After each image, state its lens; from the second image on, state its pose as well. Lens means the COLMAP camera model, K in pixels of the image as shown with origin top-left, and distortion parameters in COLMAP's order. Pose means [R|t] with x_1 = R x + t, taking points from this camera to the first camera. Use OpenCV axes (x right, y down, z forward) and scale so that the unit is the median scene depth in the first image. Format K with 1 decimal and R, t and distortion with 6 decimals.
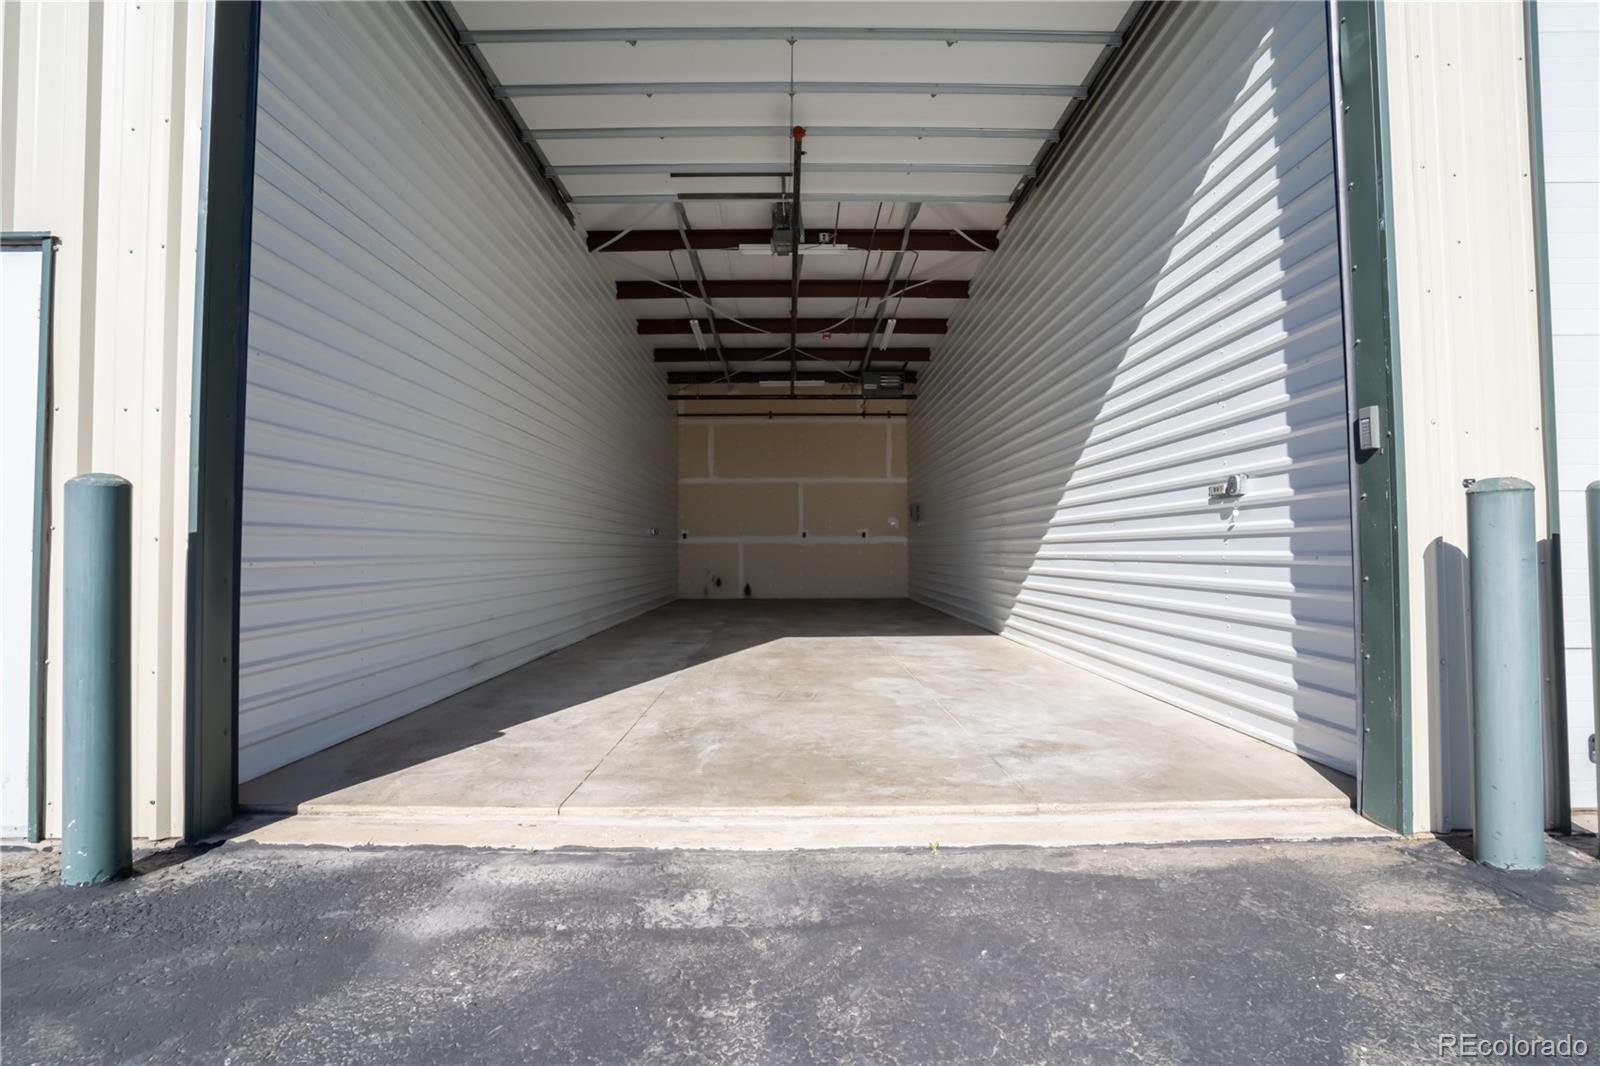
lens RADIAL K [[802.3, 0, 796.2], [0, 802.3, 528.7], [0, 0, 1]] dist [-0.078394, 0.035159]
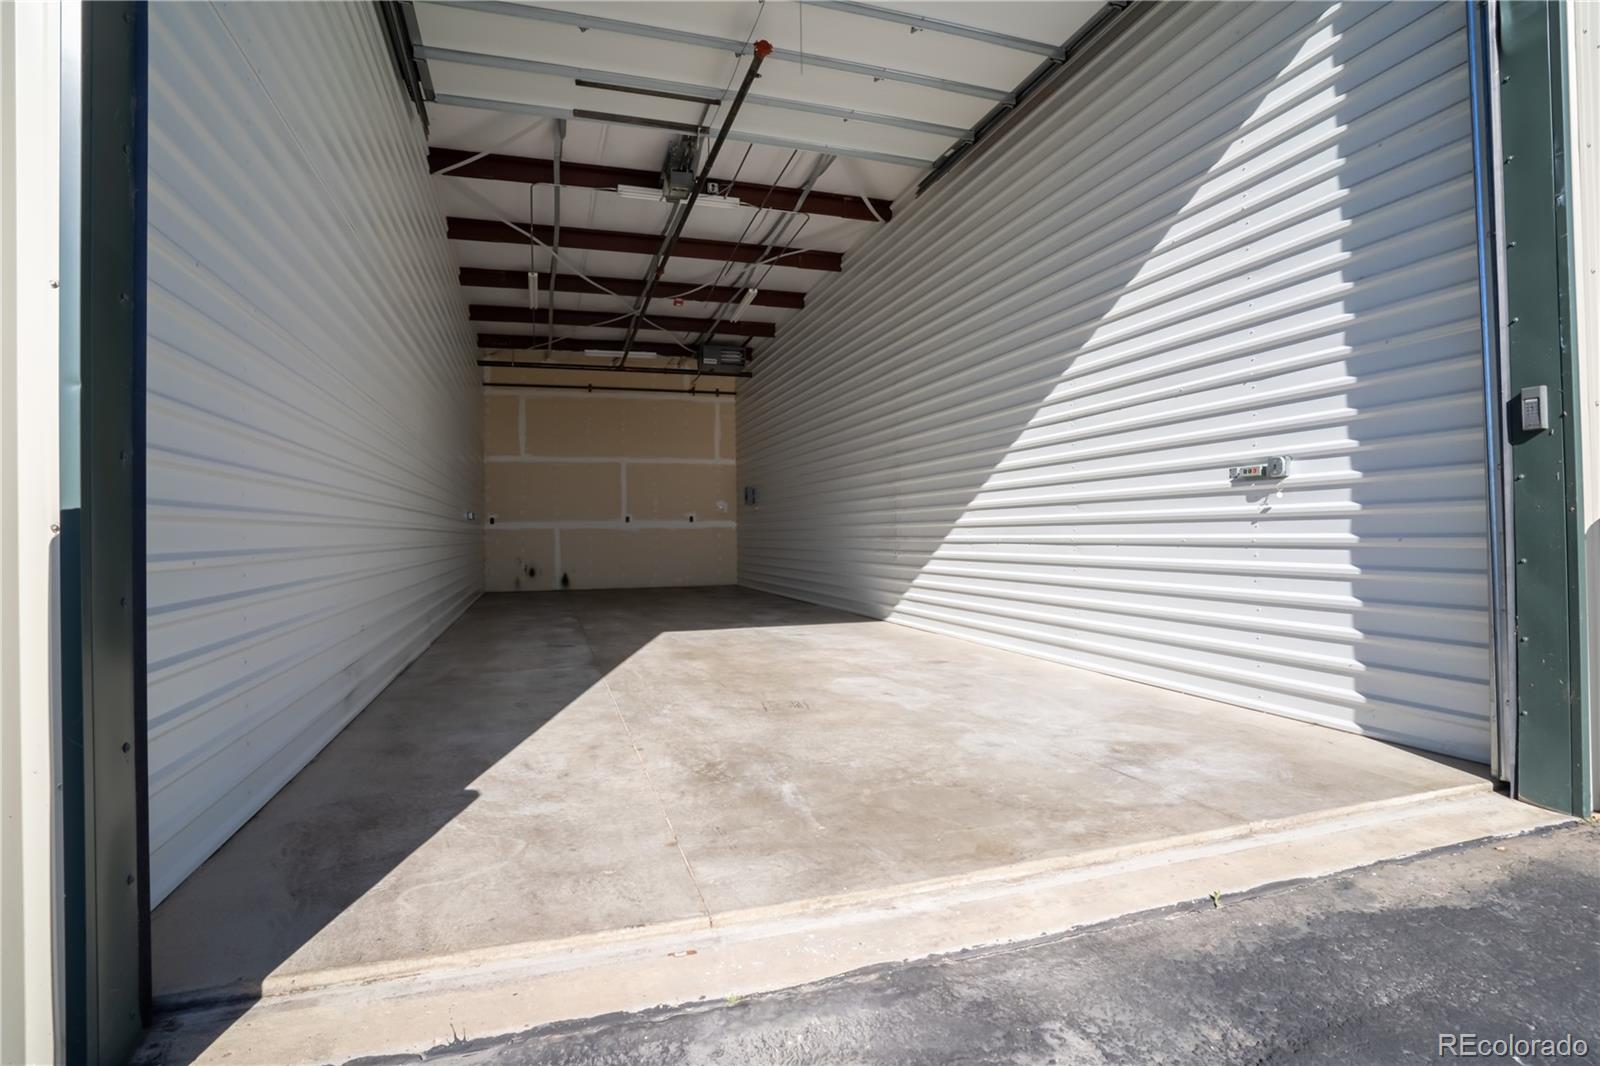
lens RADIAL K [[798.9, 0, 797.3], [0, 798.9, 530.5], [0, 0, 1]] dist [-0.065938, 0.028914]
pose [[0.953788, -0.007561, 0.300385, -0.148007], [0.001002, 0.999758, 0.021985, 0.001041], [-0.300478, -0.020668, 0.953565, 0.113828]]
